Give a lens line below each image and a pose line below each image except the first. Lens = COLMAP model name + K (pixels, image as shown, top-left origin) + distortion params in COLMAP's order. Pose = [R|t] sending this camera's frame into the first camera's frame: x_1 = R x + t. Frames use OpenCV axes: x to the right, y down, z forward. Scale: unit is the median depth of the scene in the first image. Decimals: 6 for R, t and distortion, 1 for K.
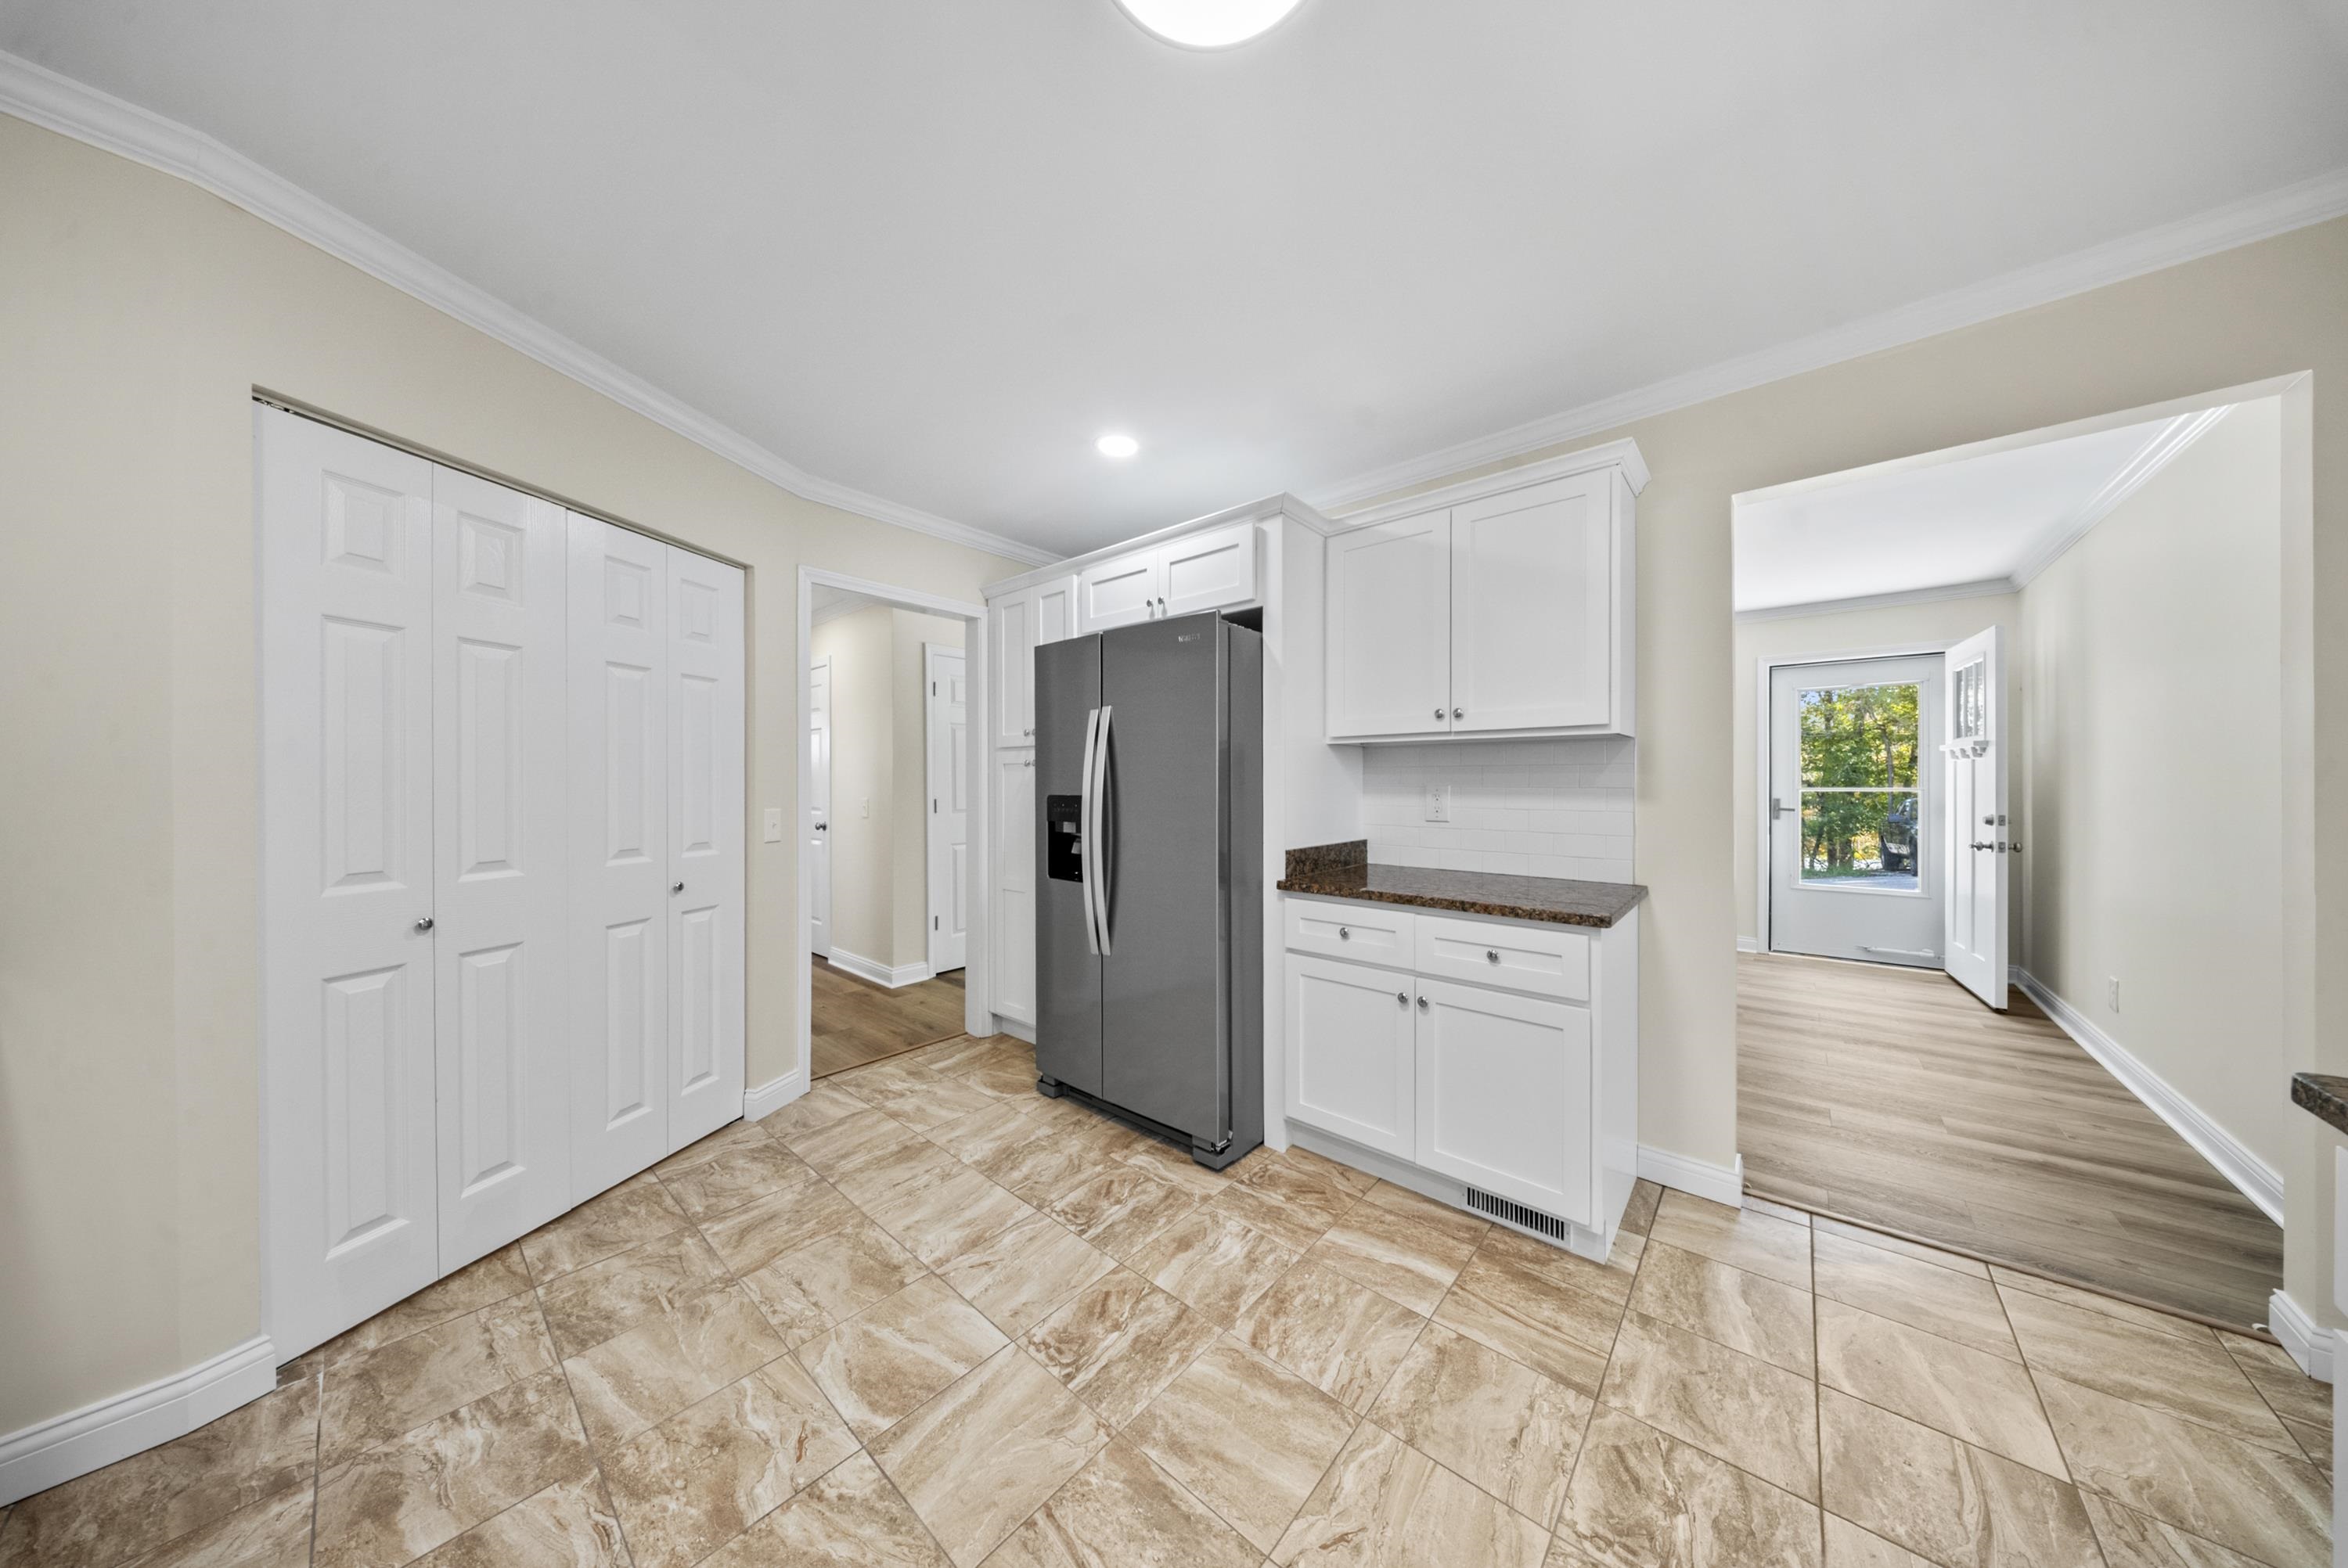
lens RADIAL K [[709.3, 0, 1174.0], [0, 709.3, 784.0], [0, 0, 1]] dist [-0.000072, -0.002102]
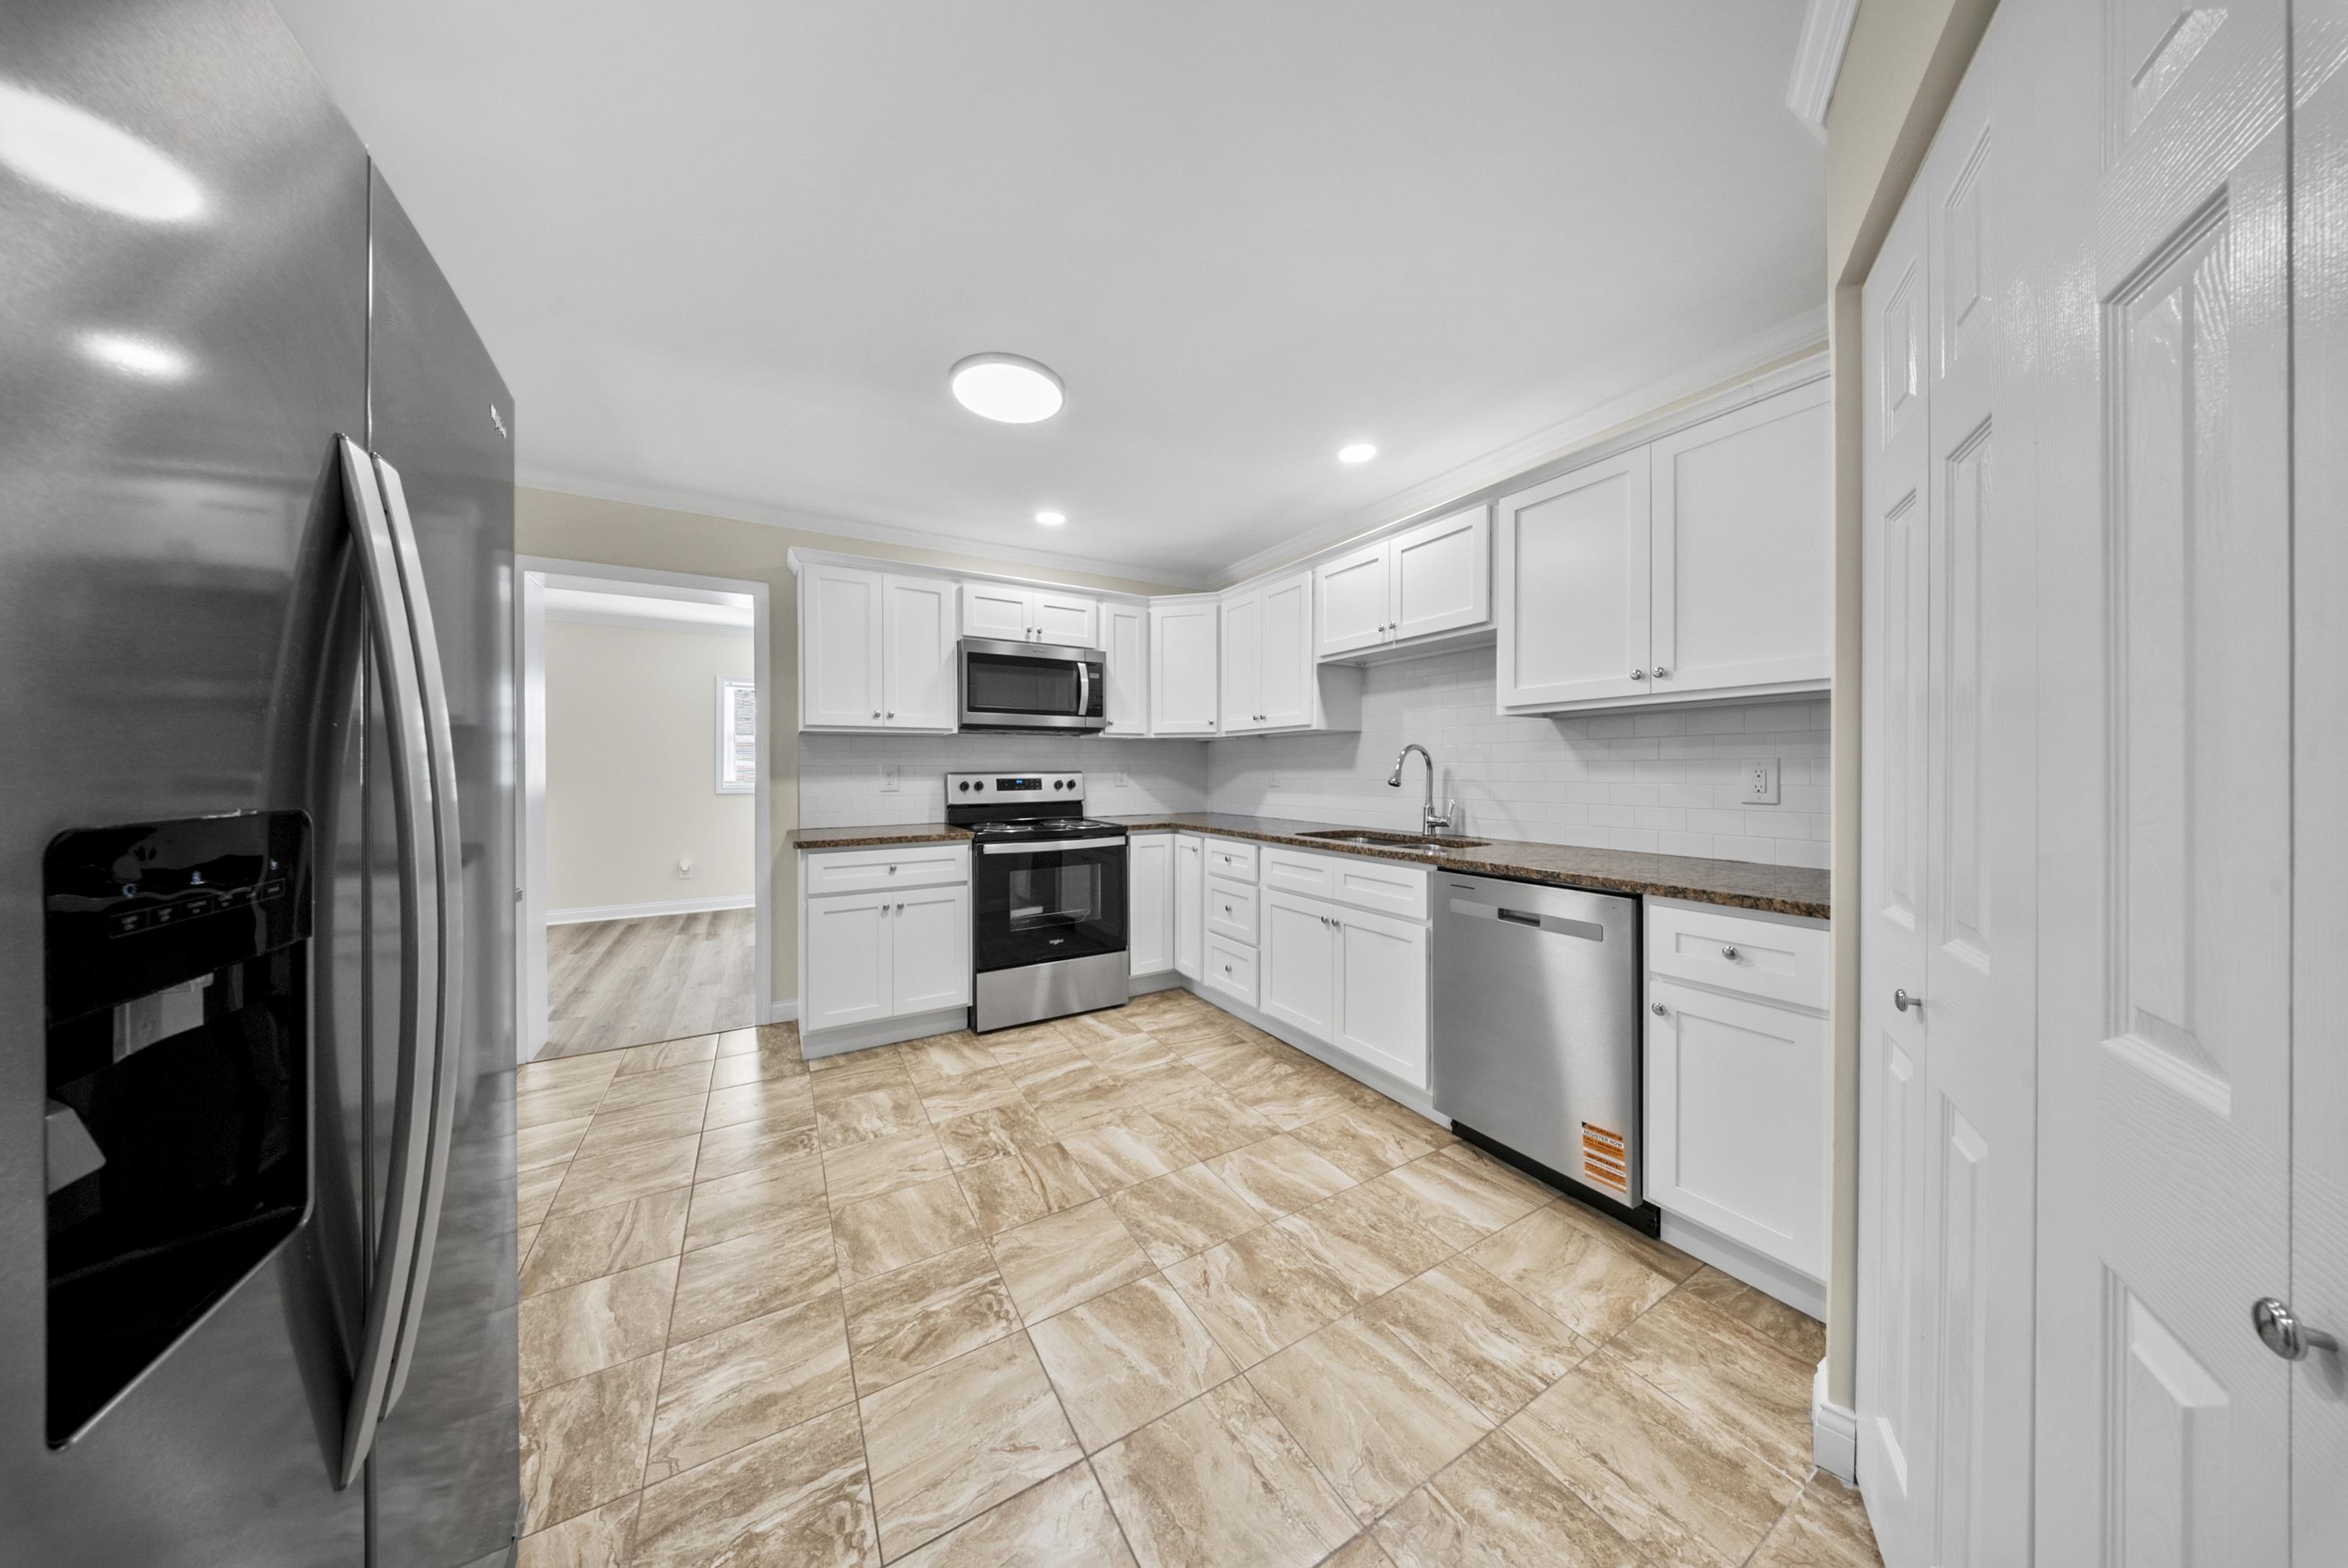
lens RADIAL K [[702.4, 0, 1177.8], [0, 702.4, 764.4], [0, 0, 1]] dist [0.000429, -0.000066]
pose [[-0.949663, 0.006690, 0.313201, -0.758776], [0.006242, 0.999978, -0.002433, 0.006287], [-0.313210, -0.000355, -0.949684, 1.908926]]
